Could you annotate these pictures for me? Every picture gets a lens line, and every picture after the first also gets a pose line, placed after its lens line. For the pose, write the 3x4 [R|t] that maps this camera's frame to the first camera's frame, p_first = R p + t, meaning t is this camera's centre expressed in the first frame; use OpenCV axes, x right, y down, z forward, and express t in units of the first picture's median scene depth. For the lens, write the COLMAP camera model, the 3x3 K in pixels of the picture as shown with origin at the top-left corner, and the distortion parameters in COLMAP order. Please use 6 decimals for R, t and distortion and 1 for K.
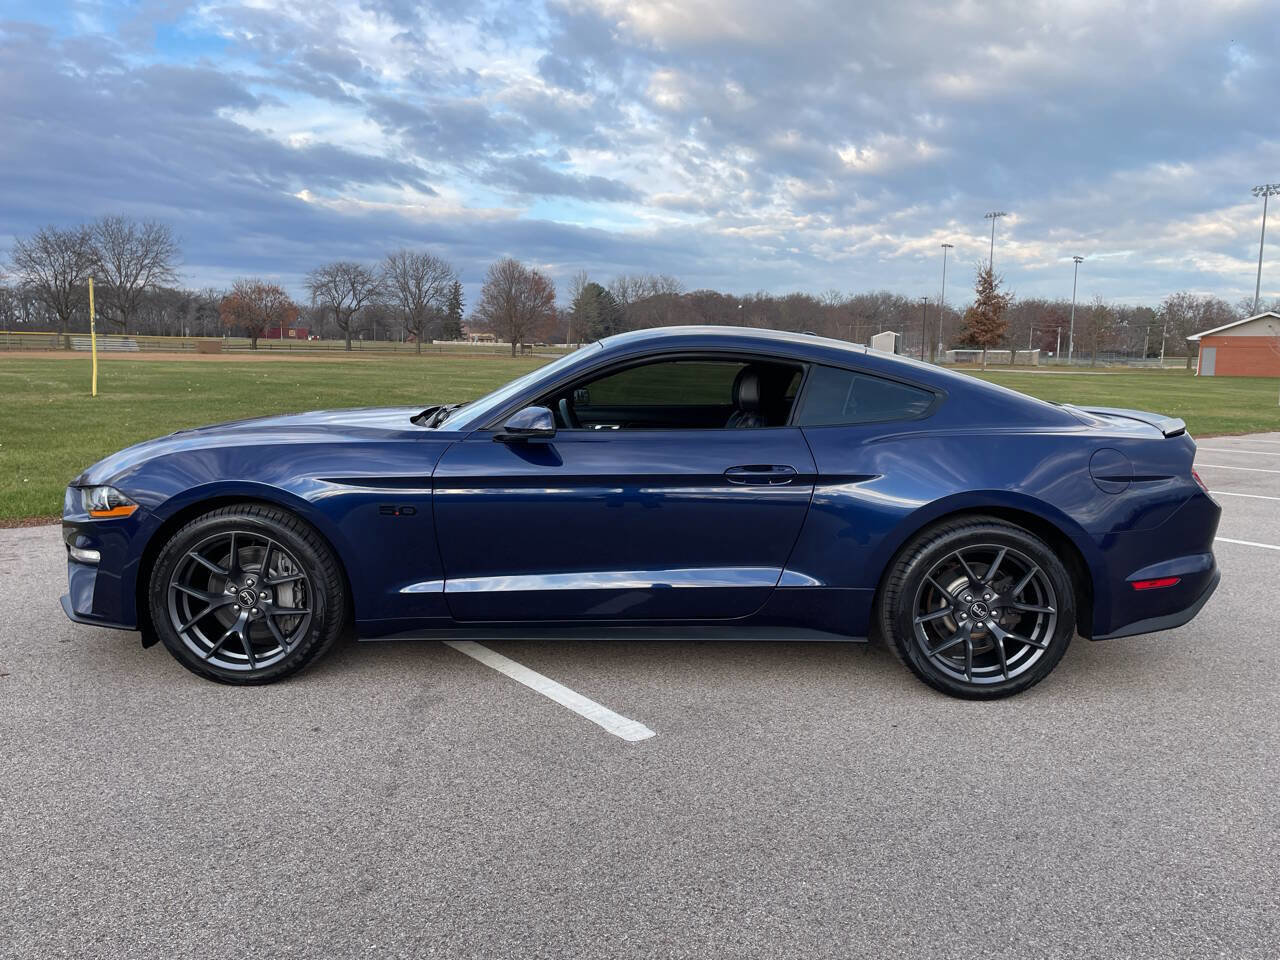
lens RADIAL K [[962.0, 0, 635.6], [0, 962.0, 475.9], [0, 0, 1]] dist [0.092641, -0.118946]
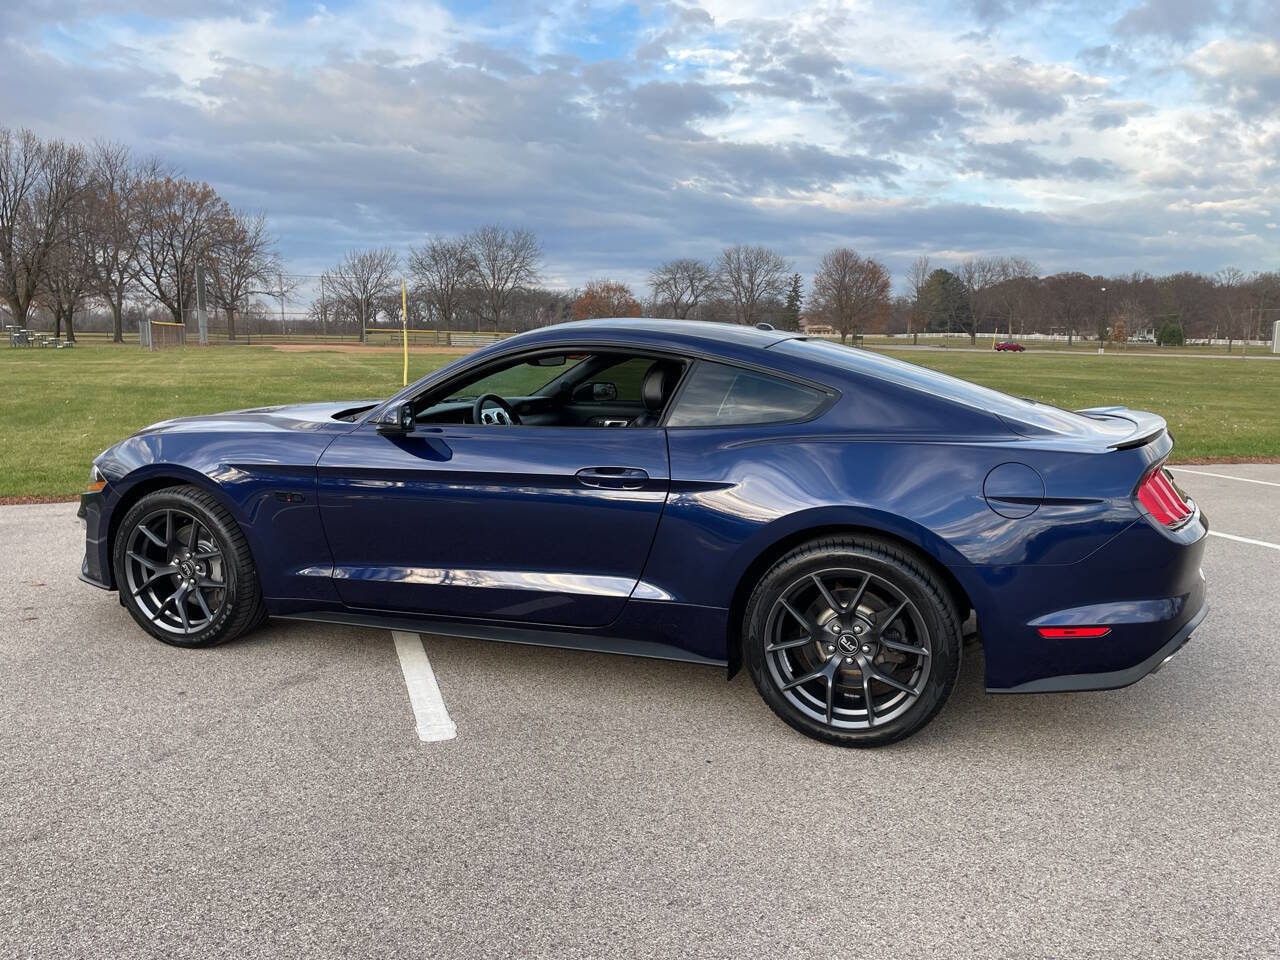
lens RADIAL K [[962.9, 0, 646.1], [0, 962.9, 470.8], [0, 0, 1]] dist [0.096214, -0.122902]
pose [[0.941769, 0.038449, -0.334055, 0.466721], [-0.037412, 0.999254, 0.009542, -0.017935], [0.334173, 0.003511, 0.942505, 0.119918]]
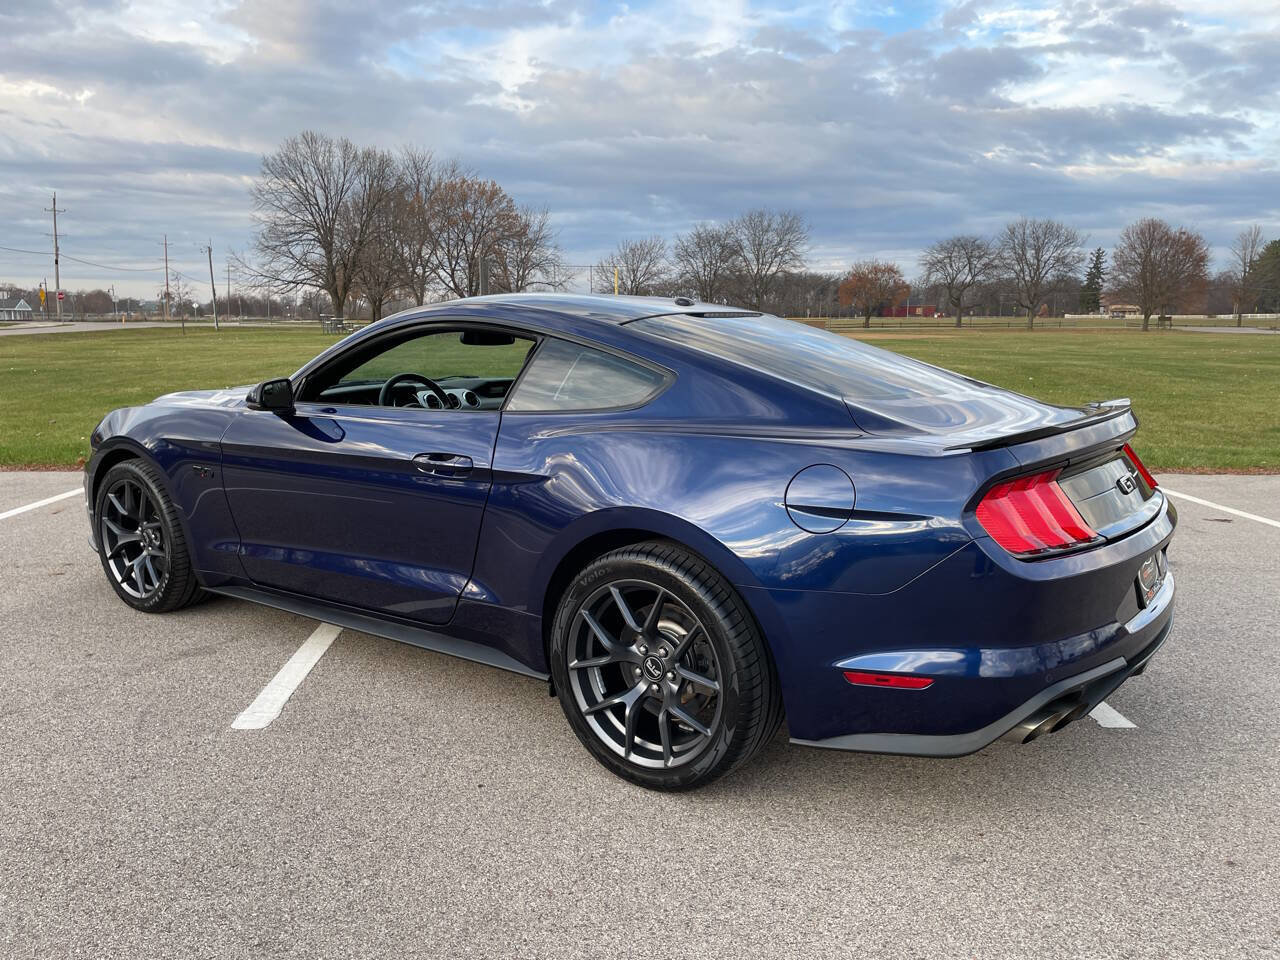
lens RADIAL K [[957.4, 0, 646.1], [0, 957.4, 483.6], [0, 0, 1]] dist [0.094629, -0.124328]
pose [[0.811379, 0.084416, -0.578393, 0.737479], [-0.066059, 0.996420, 0.052757, -0.039425], [0.580776, -0.004598, 0.814050, 0.370836]]
